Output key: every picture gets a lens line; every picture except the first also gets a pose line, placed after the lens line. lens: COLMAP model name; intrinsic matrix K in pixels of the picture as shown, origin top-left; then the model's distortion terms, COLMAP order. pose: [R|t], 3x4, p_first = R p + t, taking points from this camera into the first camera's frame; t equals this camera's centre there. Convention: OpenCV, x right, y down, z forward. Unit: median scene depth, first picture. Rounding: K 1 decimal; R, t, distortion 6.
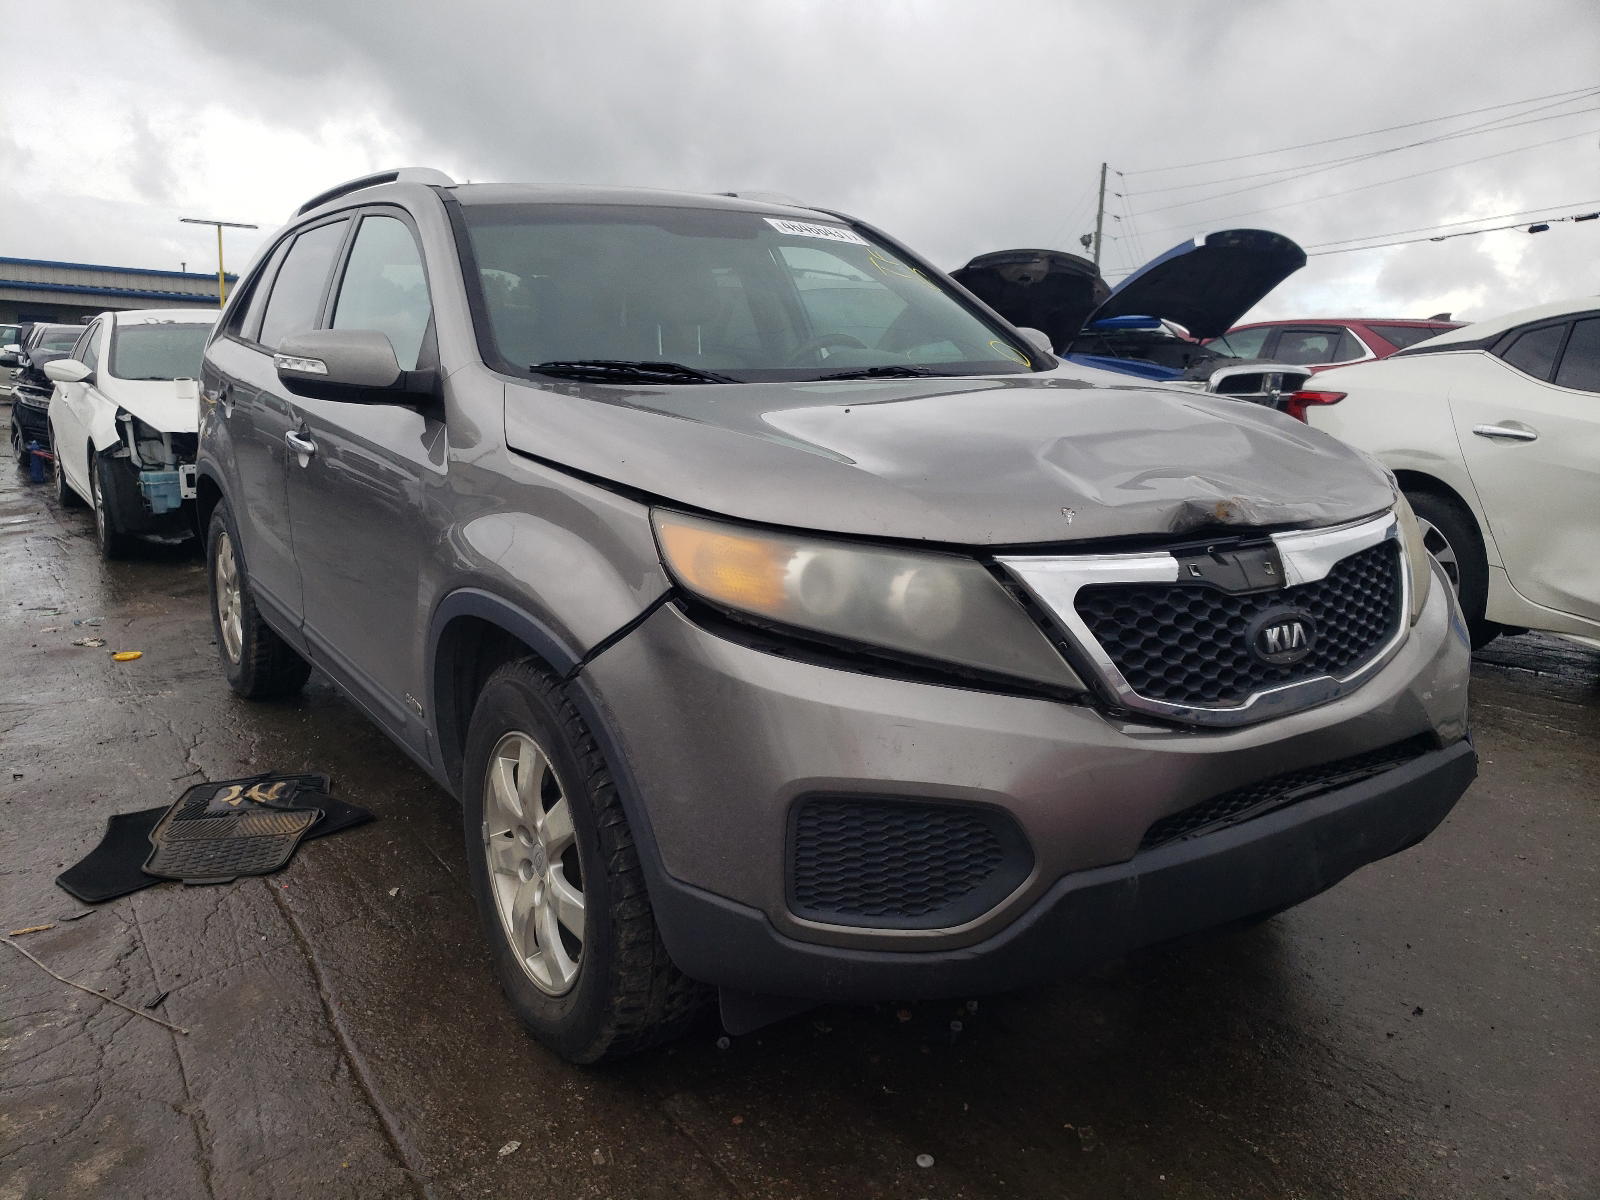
lens RADIAL K [[1193.4, 0, 796.9], [0, 1193.4, 598.5], [0, 0, 1]] dist [-0.006675, -0.006402]
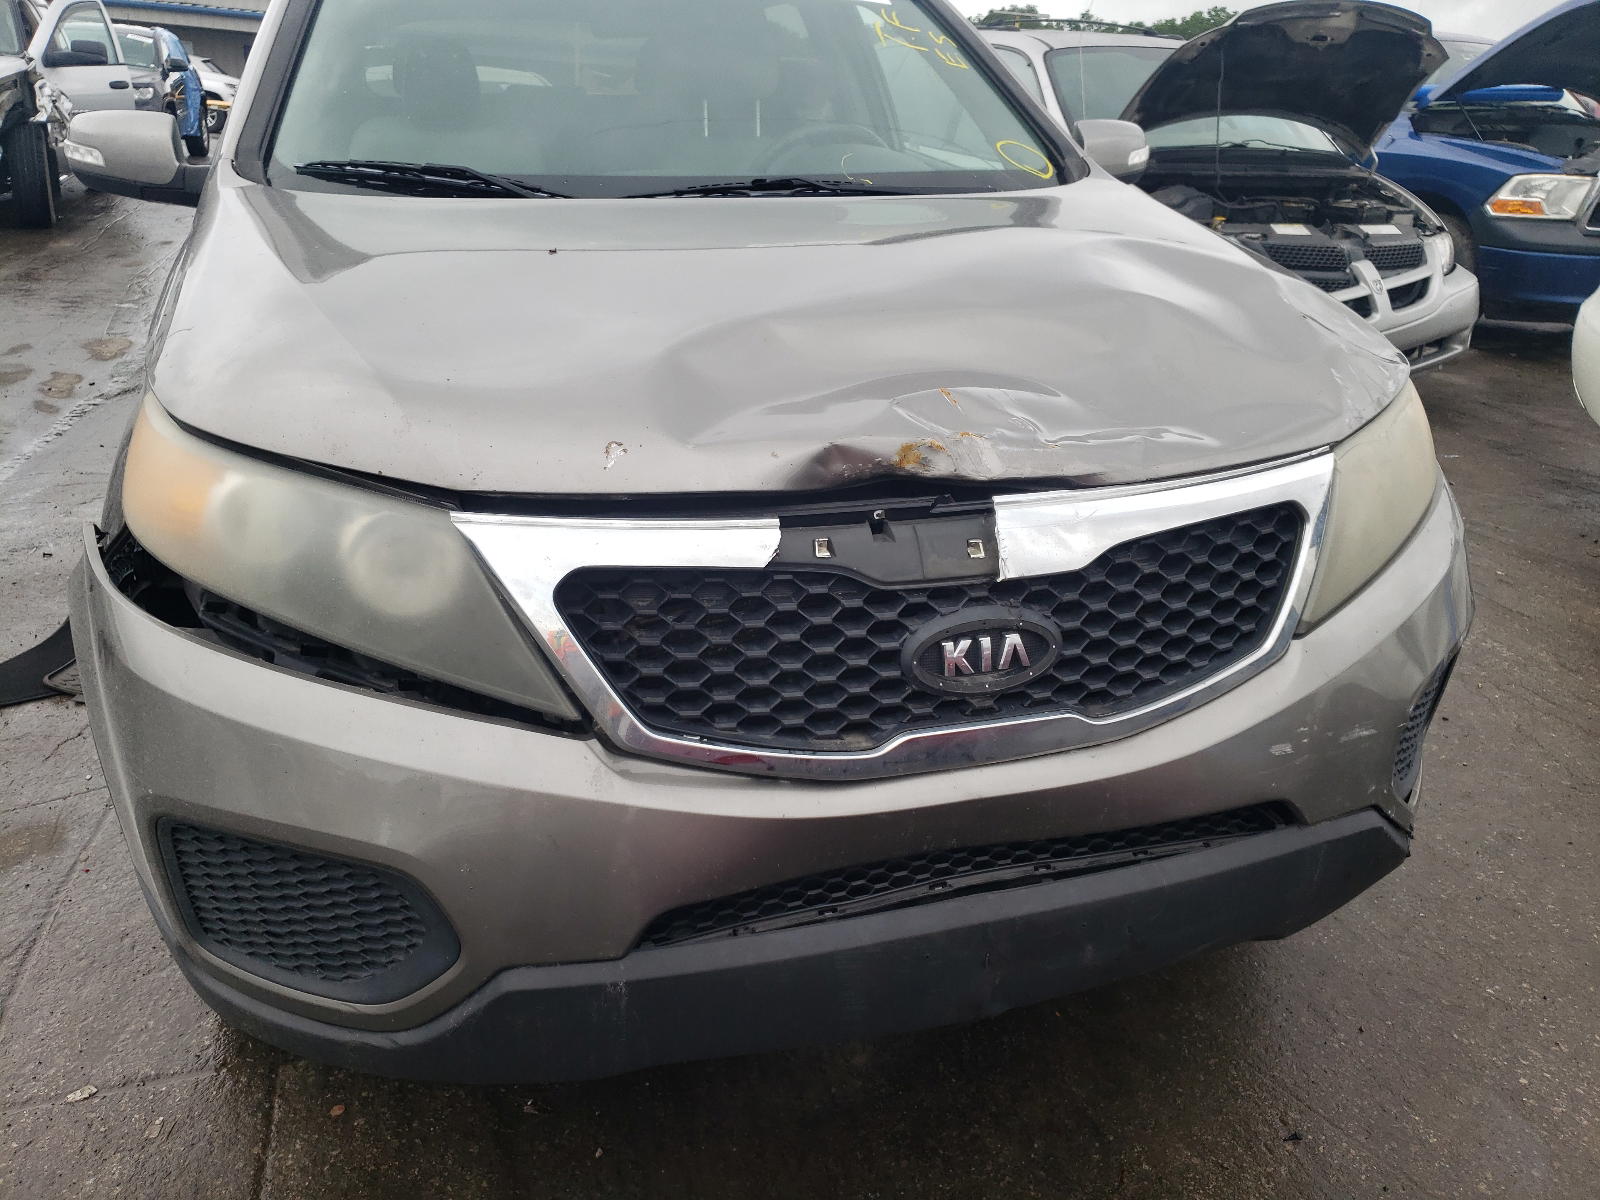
lens RADIAL K [[1227.7, 0, 805.7], [0, 1227.7, 597.2], [0, 0, 1]] dist [0.033035, -0.036925]
pose [[0.965122, 0.117794, -0.233803, 0.468308], [-0.076271, 0.980830, 0.179317, -0.114134], [0.250444, -0.155230, 0.955605, 0.320350]]
